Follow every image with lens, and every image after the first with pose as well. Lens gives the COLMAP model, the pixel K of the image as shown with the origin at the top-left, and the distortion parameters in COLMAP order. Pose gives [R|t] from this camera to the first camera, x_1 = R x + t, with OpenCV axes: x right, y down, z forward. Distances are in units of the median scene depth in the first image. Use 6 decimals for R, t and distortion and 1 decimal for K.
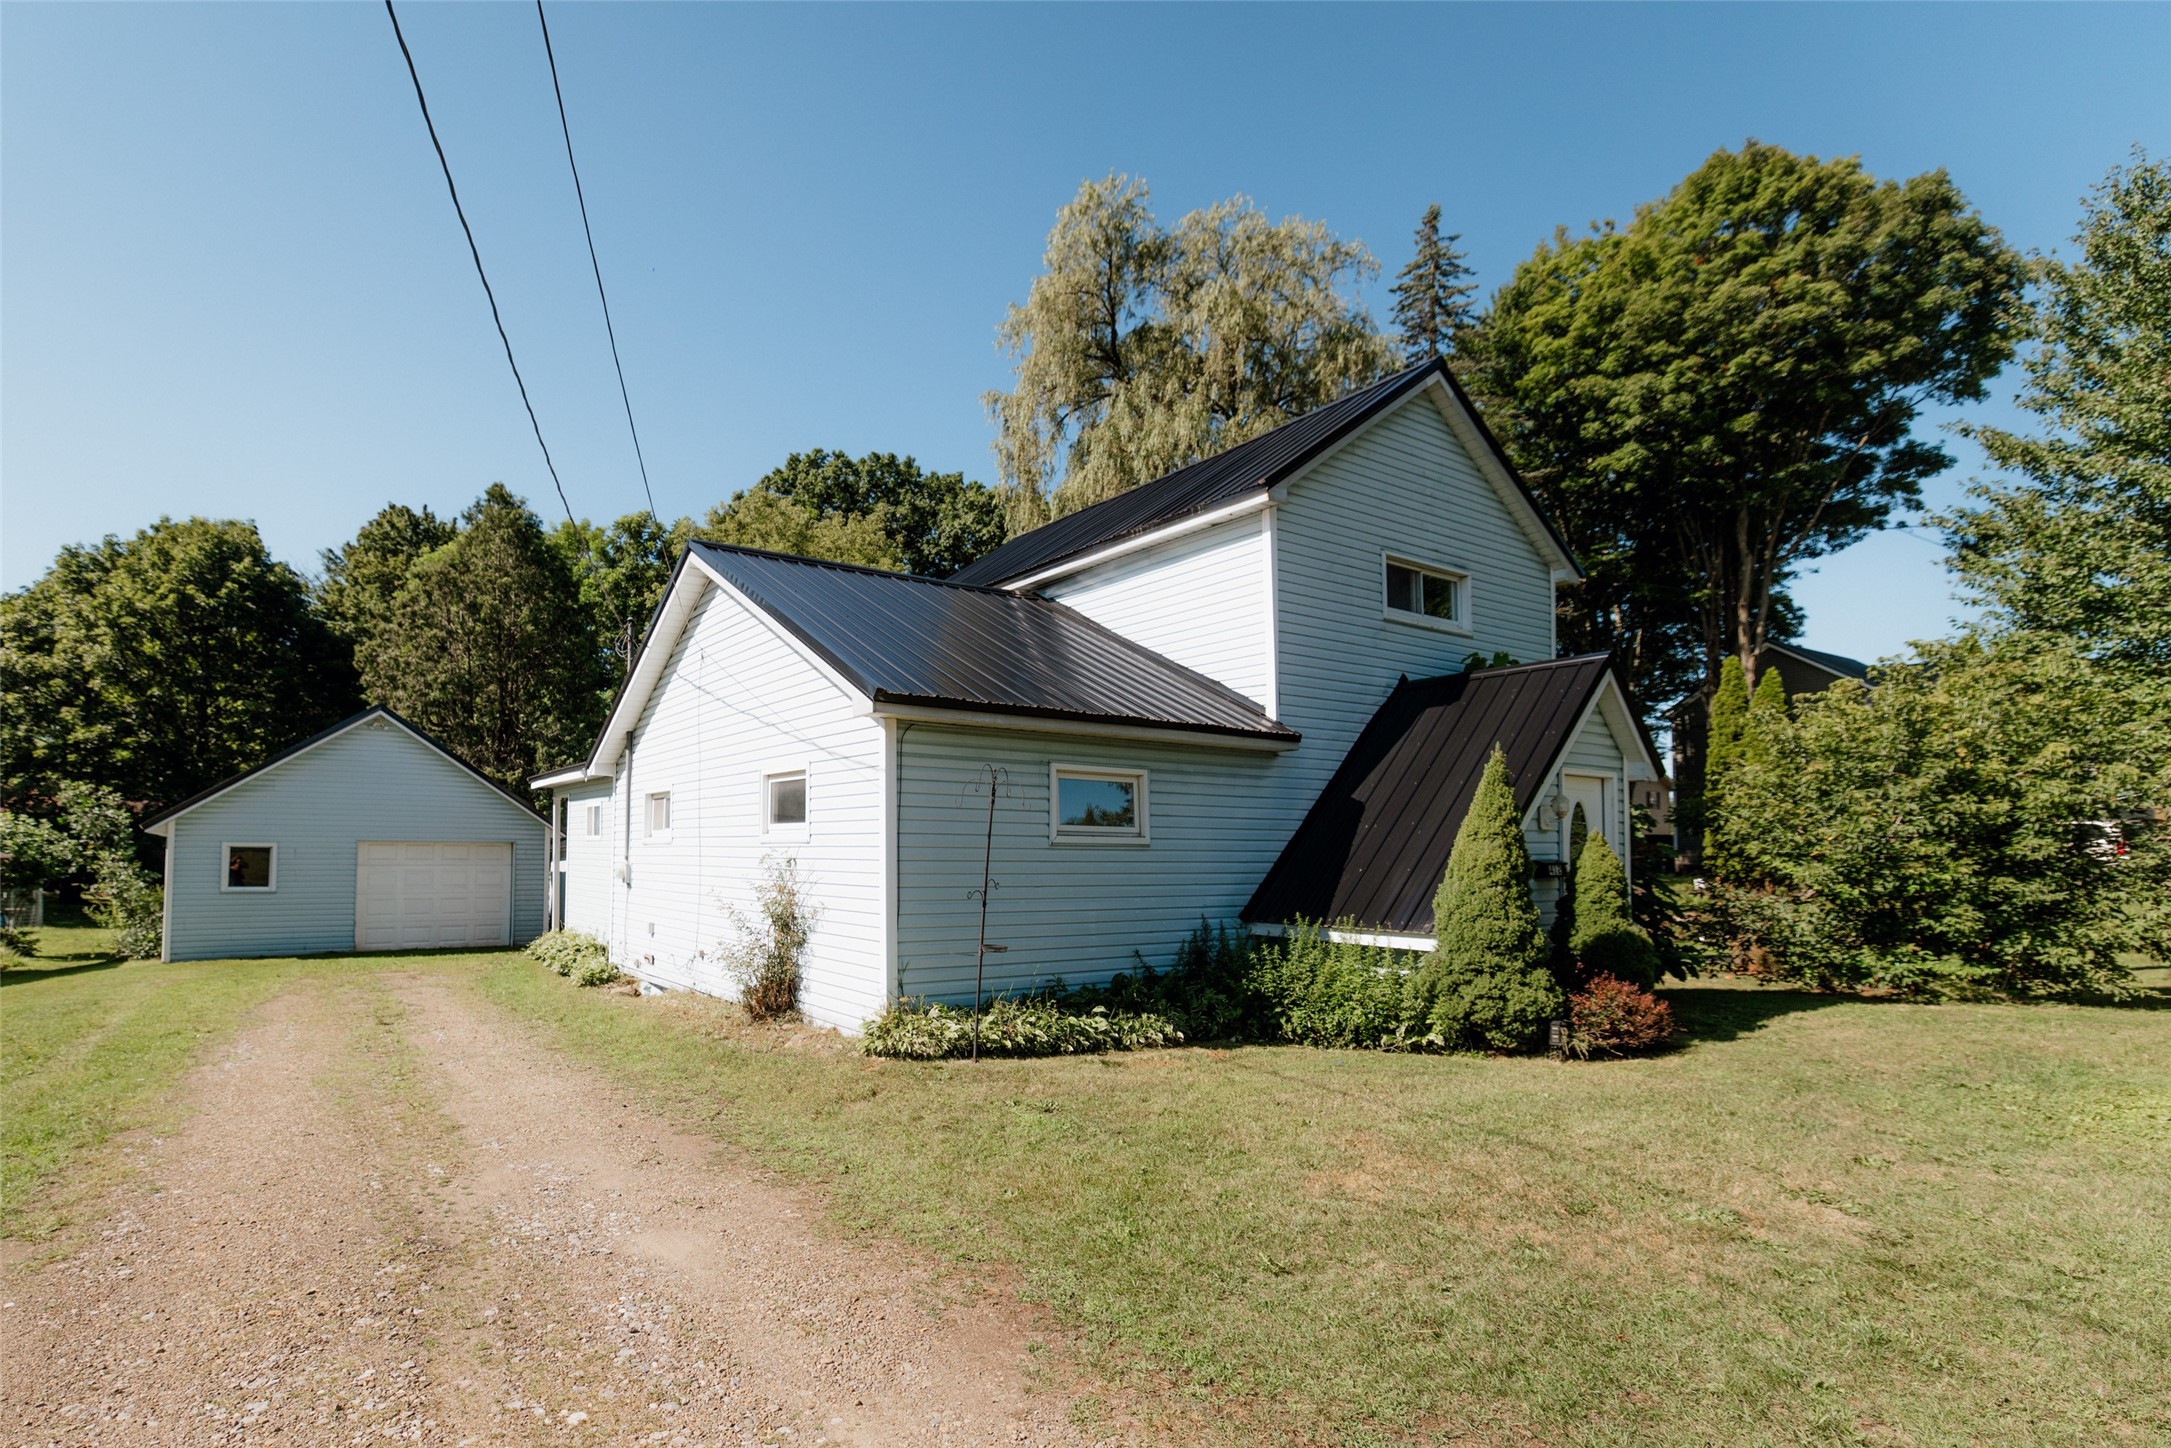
lens RADIAL K [[1066.2, 0, 958.6], [0, 1066.2, 796.7], [0, 0, 1]] dist [0.002257, 0.000144]
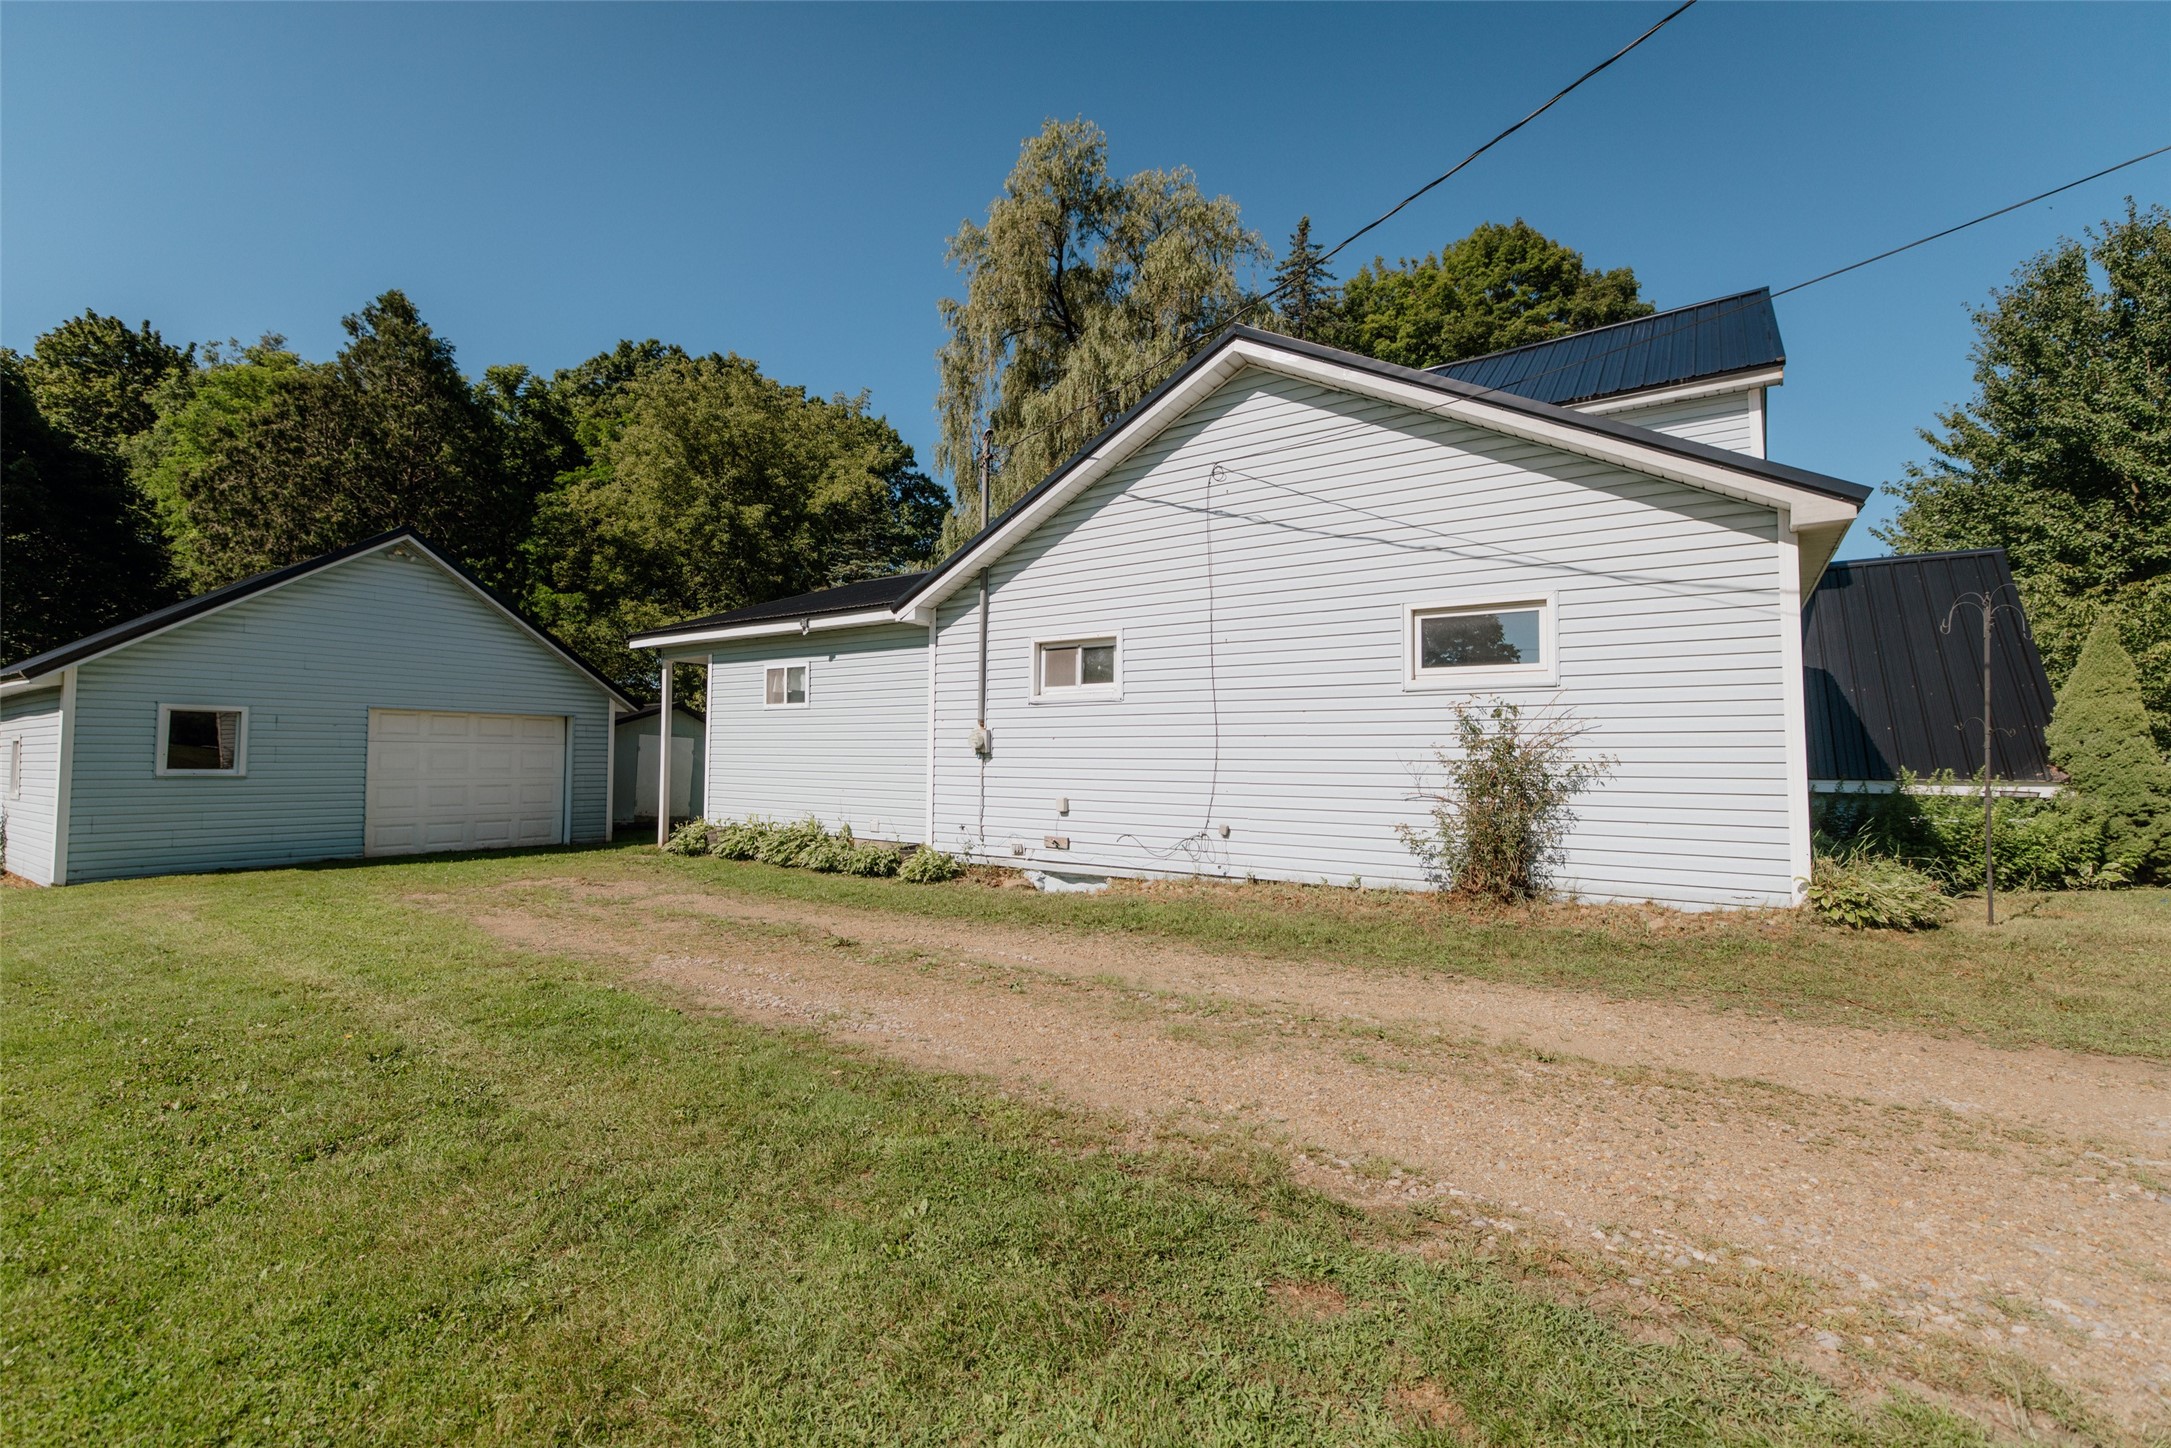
lens RADIAL K [[925.2, 0, 1099.6], [0, 925.2, 706.8], [0, 0, 1]] dist [0.000390, 0.000192]
pose [[0.921273, 0.019690, 0.388418, -0.199624], [-0.020530, 0.999787, -0.001988, 0.018190], [-0.388375, -0.006143, 0.921481, 0.123318]]
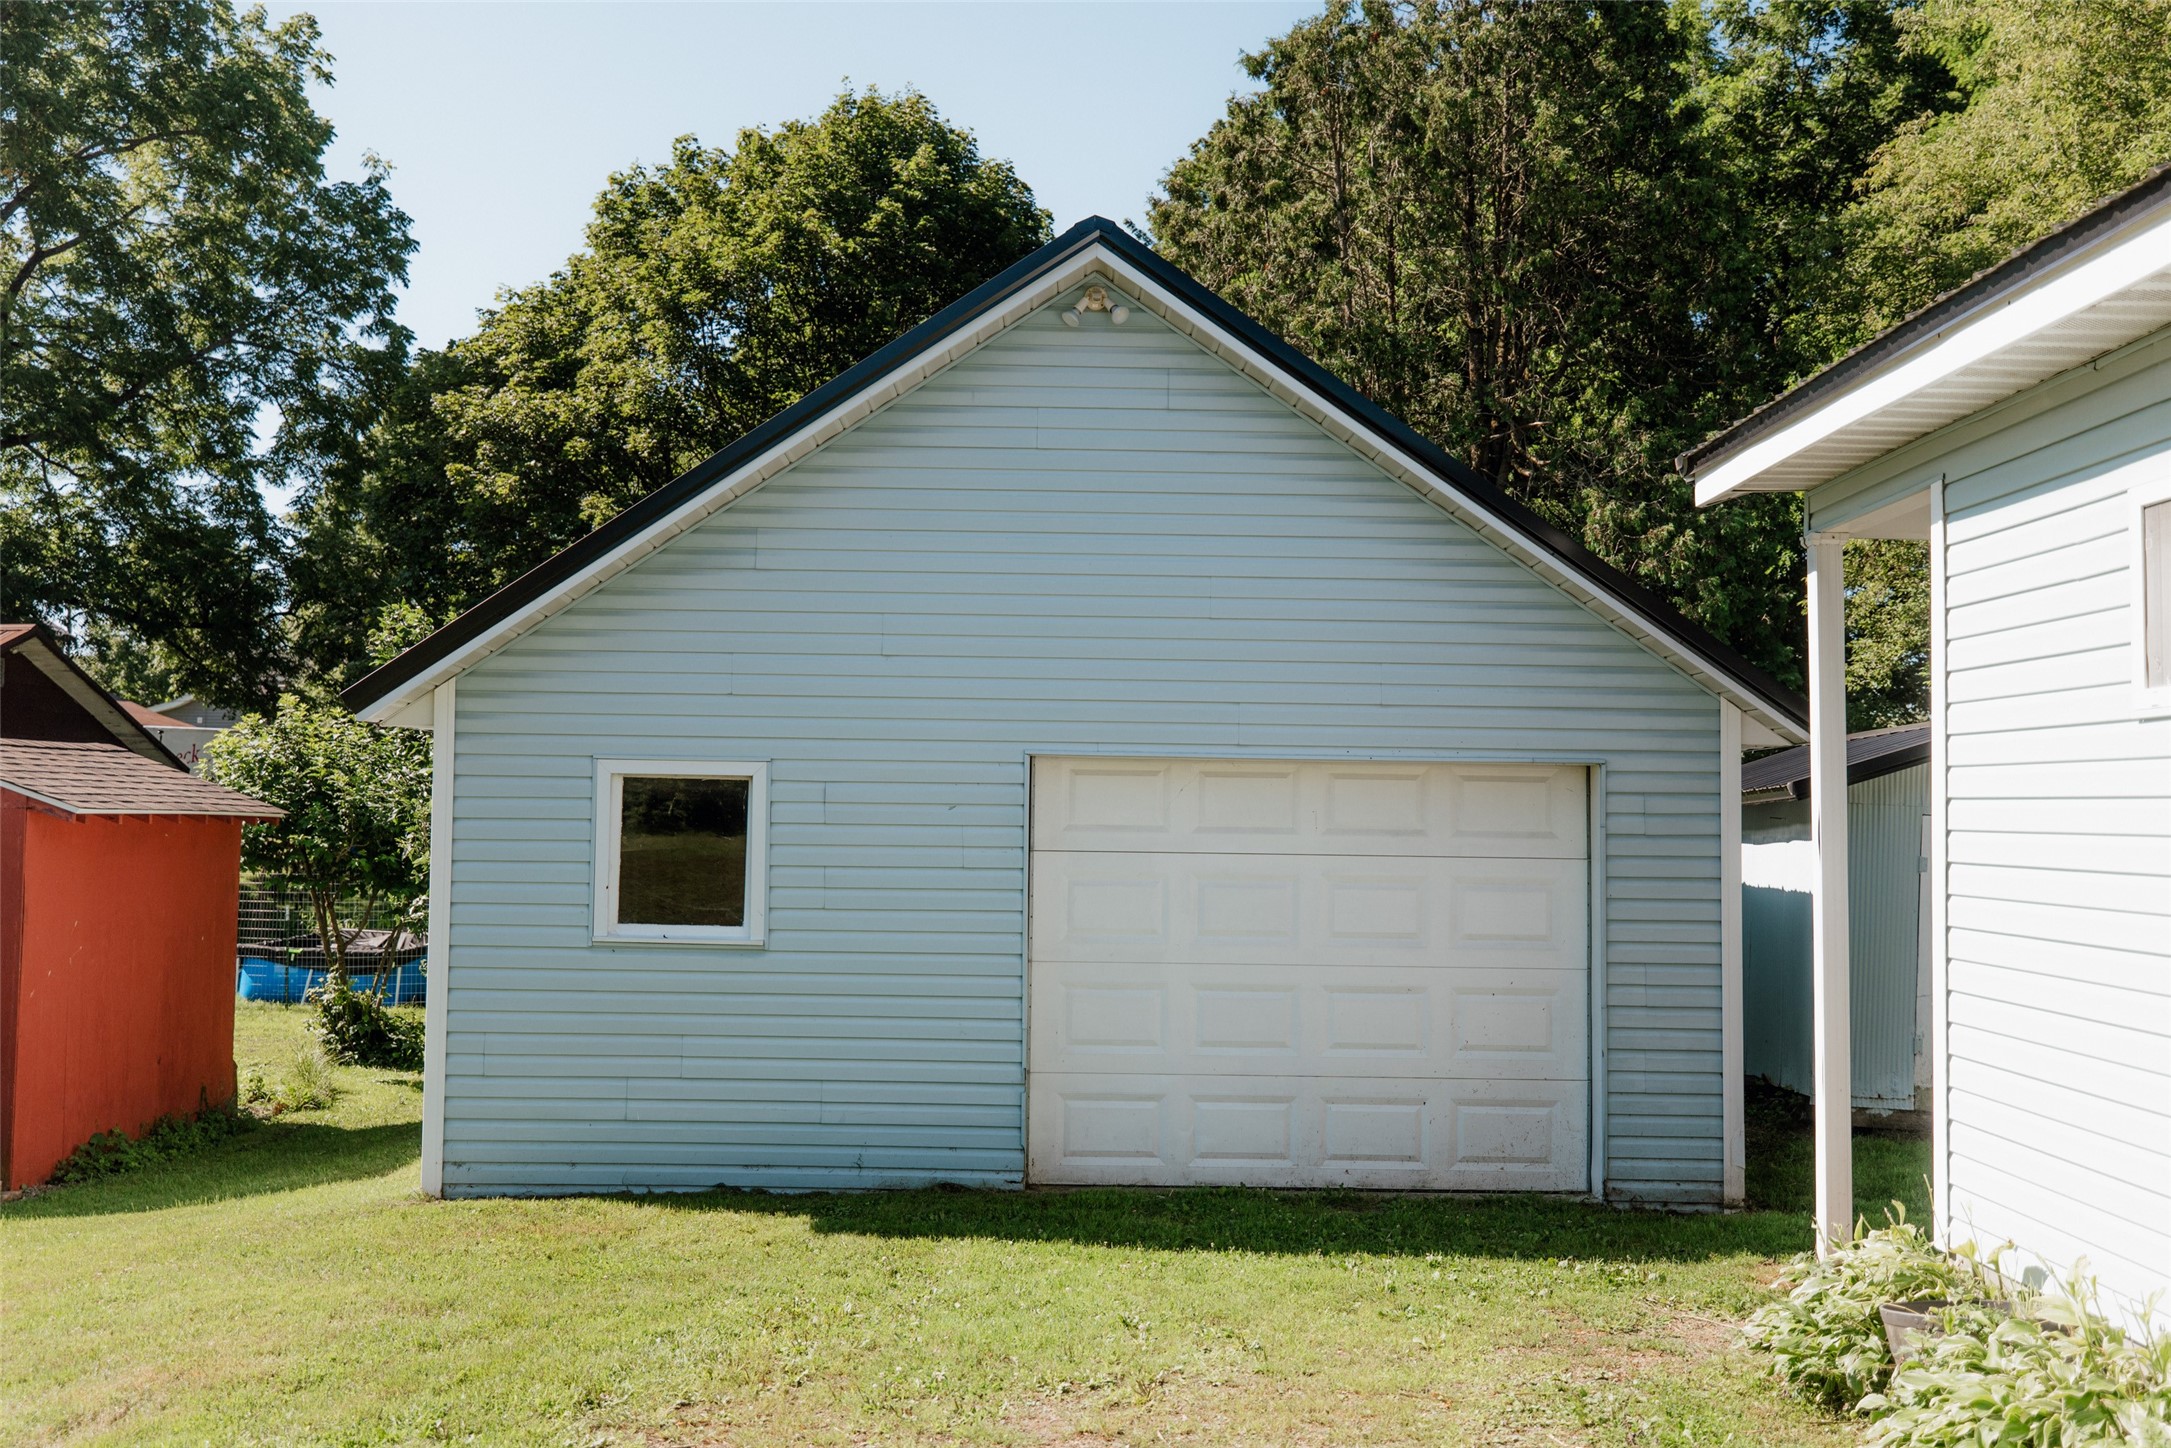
lens RADIAL K [[2104.1, 0, 1087.5], [0, 2104.1, 714.1], [0, 0, 1]] dist [0.010287, 0.000000]
pose [[0.840923, -0.022317, -0.540695, -0.158762], [0.020983, 0.999743, -0.008630, 0.020598], [0.540748, -0.004088, 0.841174, 0.332782]]
